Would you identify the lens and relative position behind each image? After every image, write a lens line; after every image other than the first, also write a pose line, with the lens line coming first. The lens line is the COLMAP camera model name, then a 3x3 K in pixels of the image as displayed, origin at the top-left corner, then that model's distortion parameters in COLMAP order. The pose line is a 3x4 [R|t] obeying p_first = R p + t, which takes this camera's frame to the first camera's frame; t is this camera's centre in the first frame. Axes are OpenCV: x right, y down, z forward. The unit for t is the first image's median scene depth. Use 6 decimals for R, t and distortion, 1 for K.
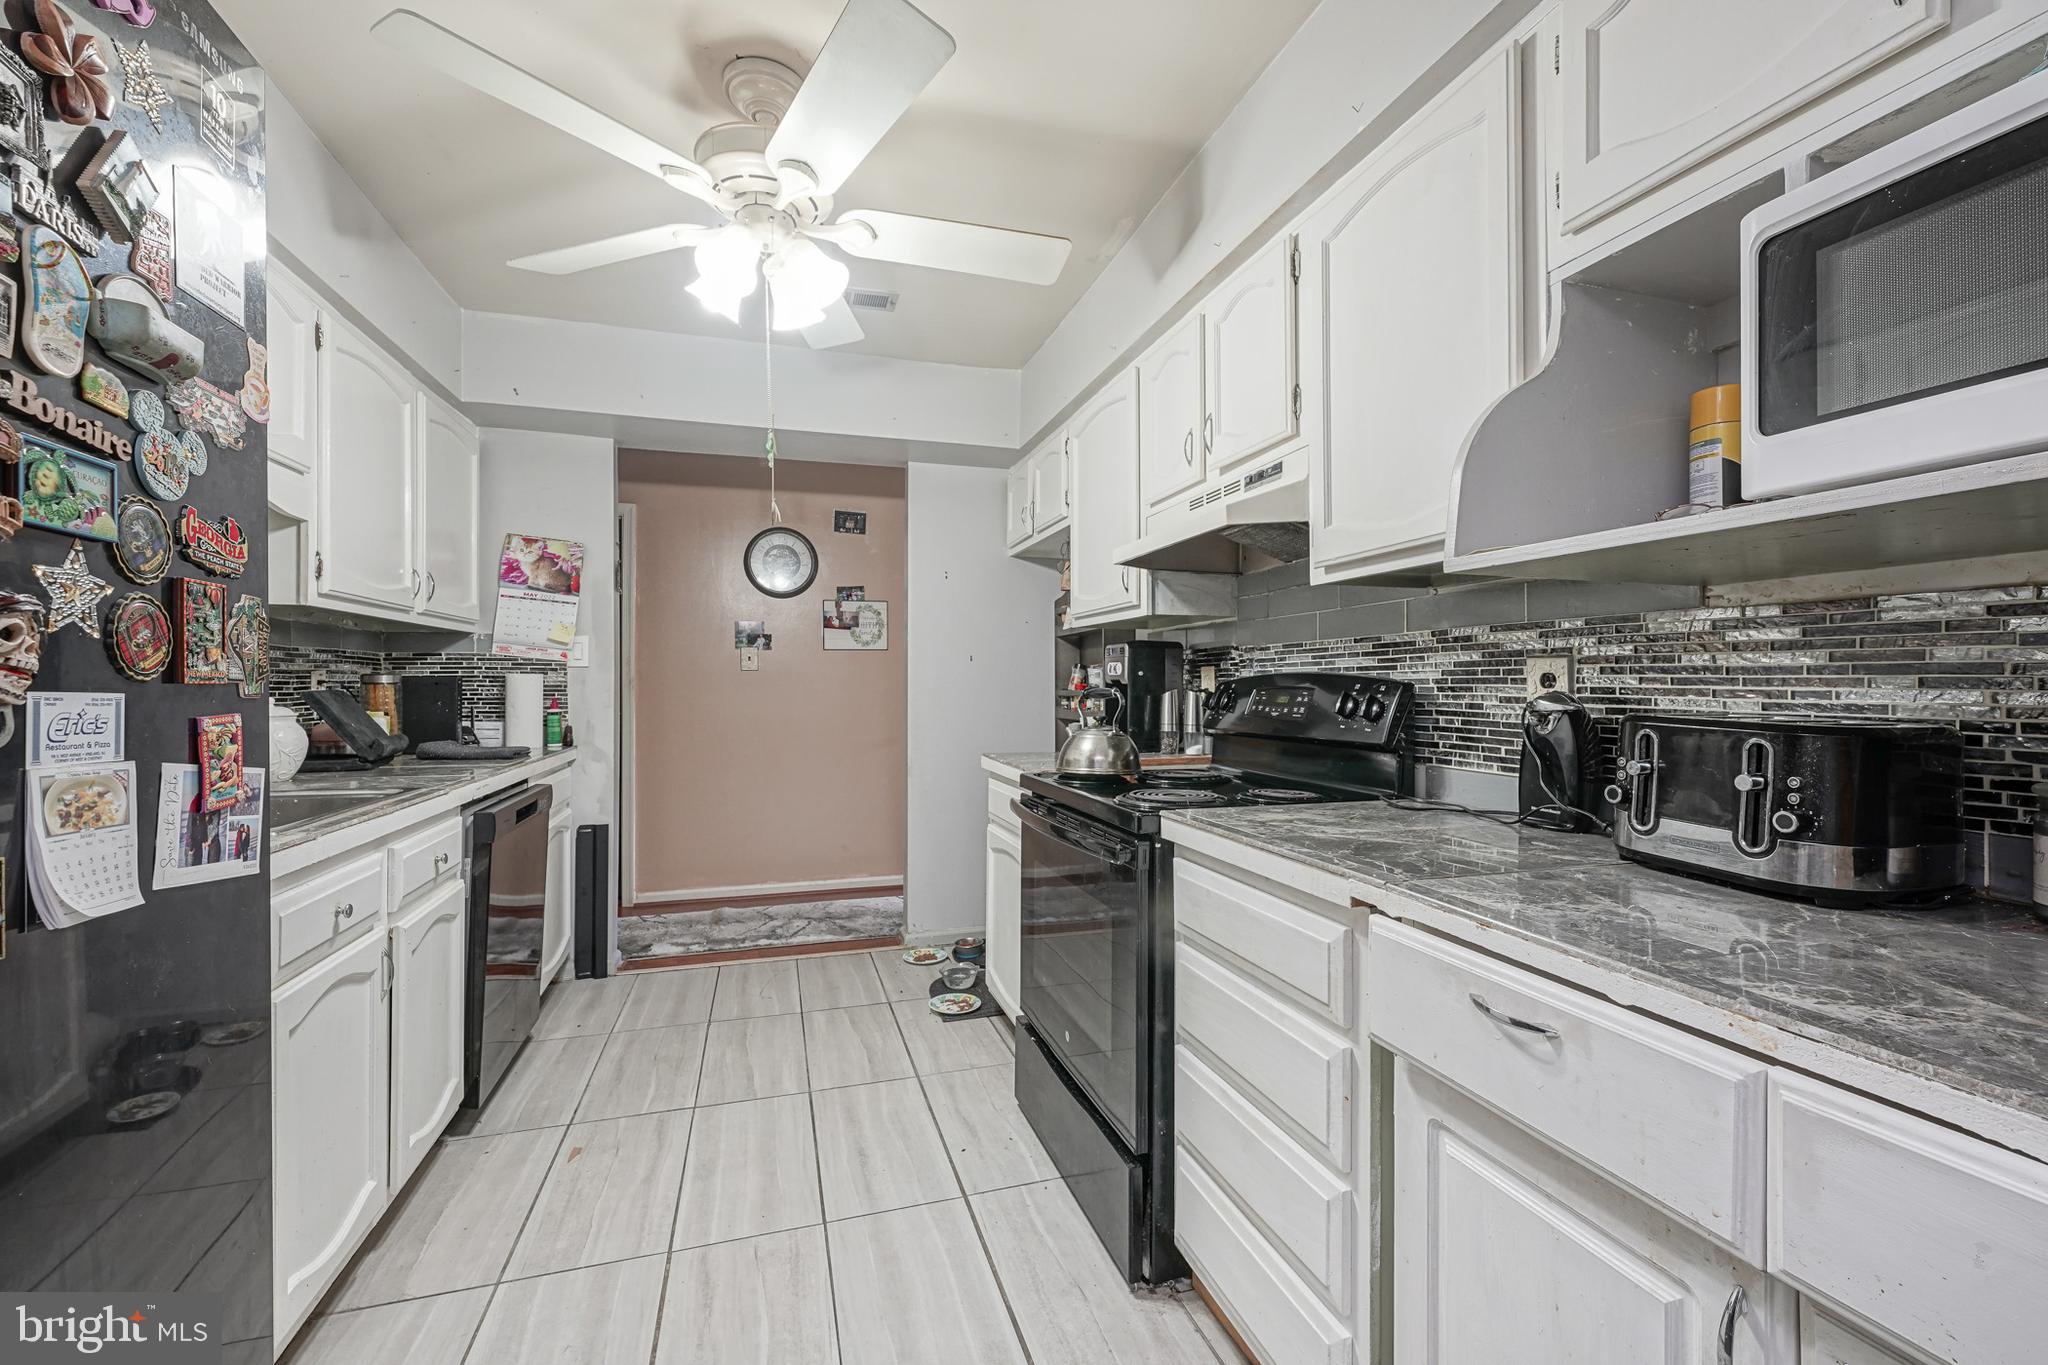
lens RADIAL K [[838.3, 0, 1030.7], [0, 838.3, 680.8], [0, 0, 1]] dist [-0.002015, -0.000843]
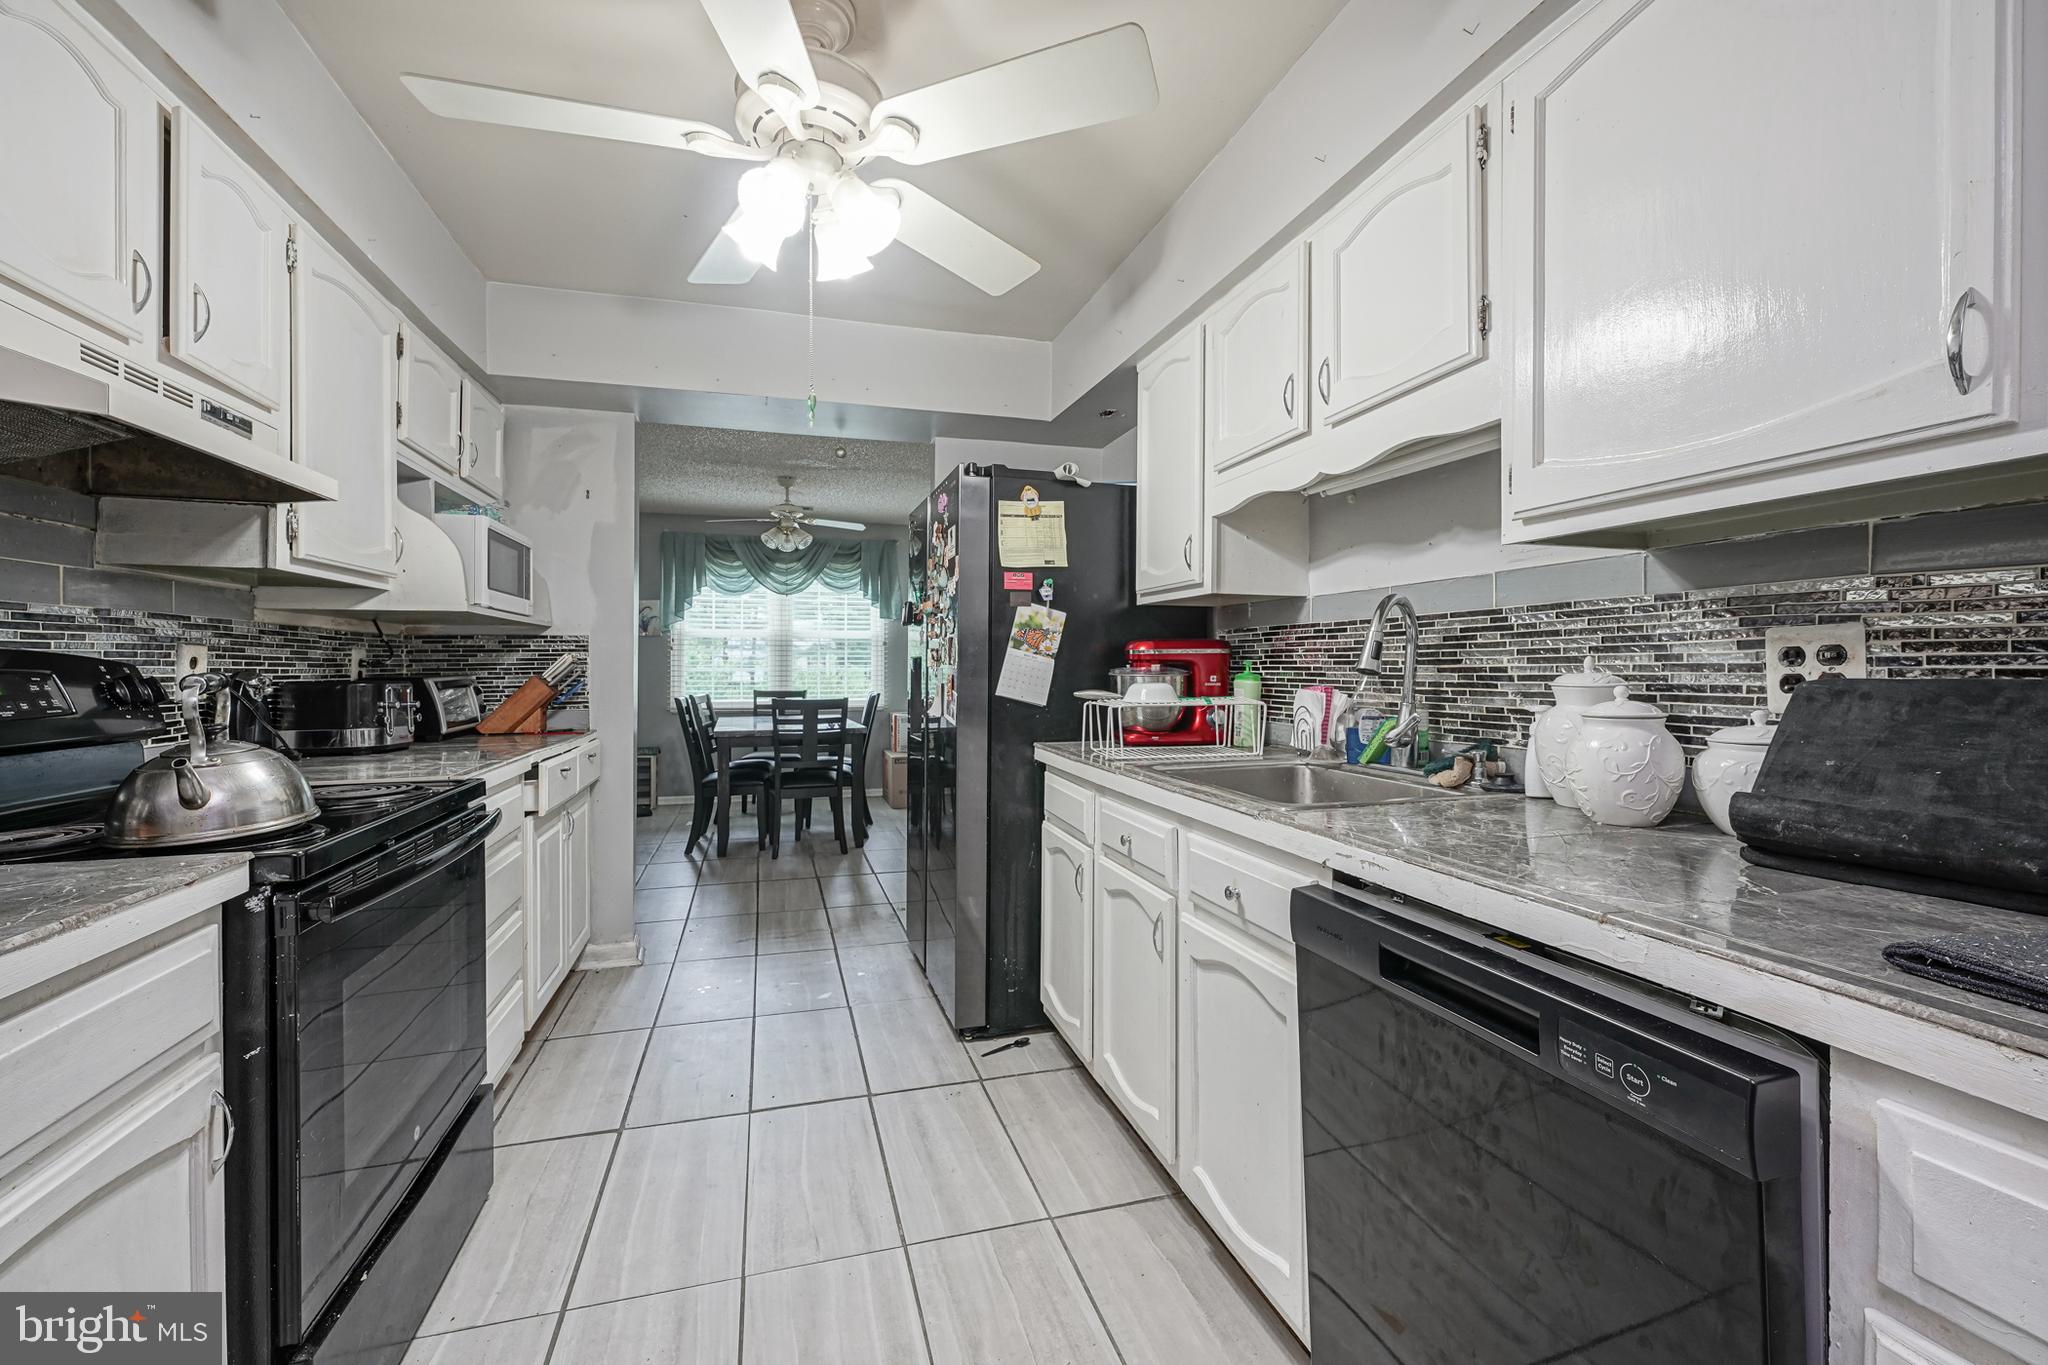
lens RADIAL K [[838.3, 0, 1024.0], [0, 838.3, 669.7], [0, 0, 1]] dist [-0.002015, -0.000843]
pose [[-0.999910, -0.002822, 0.013100, -0.590177], [-0.002823, 0.999996, -0.000060, 0.005947], [-0.013100, -0.000096, -0.999914, 2.009305]]
